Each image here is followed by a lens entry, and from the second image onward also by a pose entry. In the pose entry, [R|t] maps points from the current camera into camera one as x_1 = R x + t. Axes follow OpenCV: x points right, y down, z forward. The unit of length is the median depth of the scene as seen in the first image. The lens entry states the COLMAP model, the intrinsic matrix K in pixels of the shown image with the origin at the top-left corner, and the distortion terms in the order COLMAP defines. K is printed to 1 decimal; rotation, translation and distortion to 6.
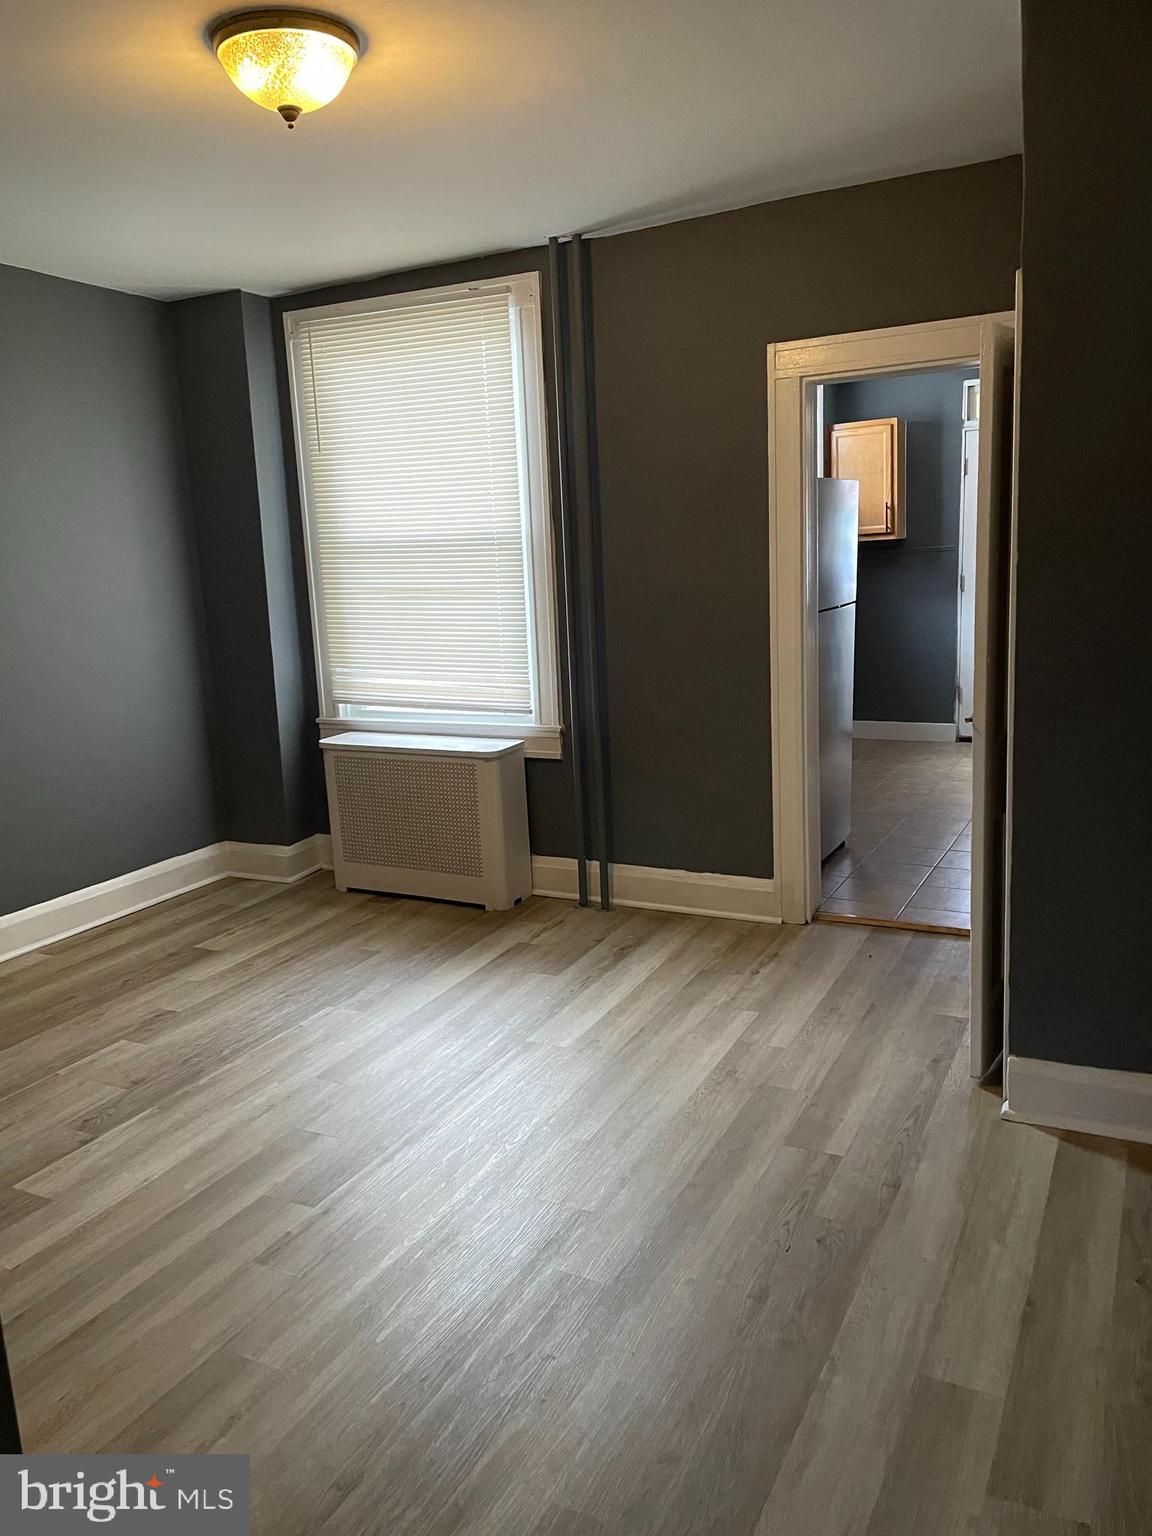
lens RADIAL K [[1157.2, 0, 577.0], [0, 1157.2, 767.7], [0, 0, 1]] dist [0.014487, -0.023190]
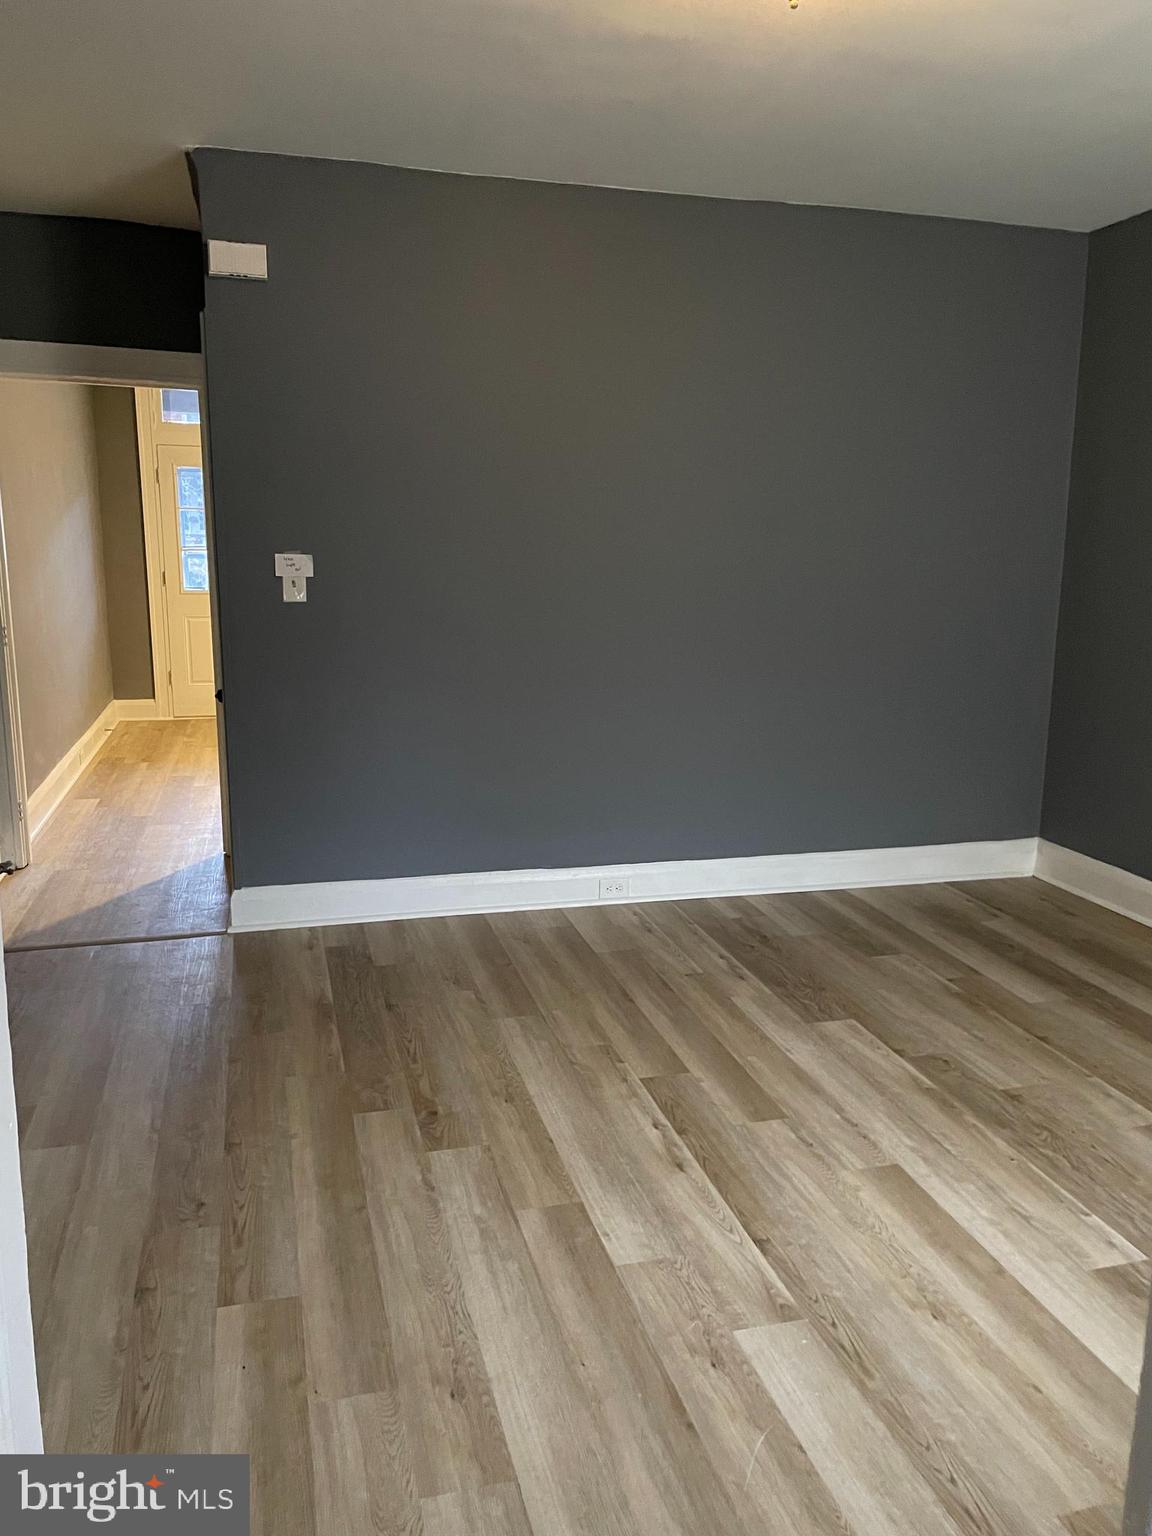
lens RADIAL K [[1157.2, 0, 575.9], [0, 1157.2, 765.8], [0, 0, 1]] dist [0.014487, -0.023190]
pose [[-0.740152, 0.166096, -0.651603, 0.478561], [-0.103487, 0.929334, 0.354442, -0.288536], [0.664428, 0.329774, -0.670660, 1.502237]]
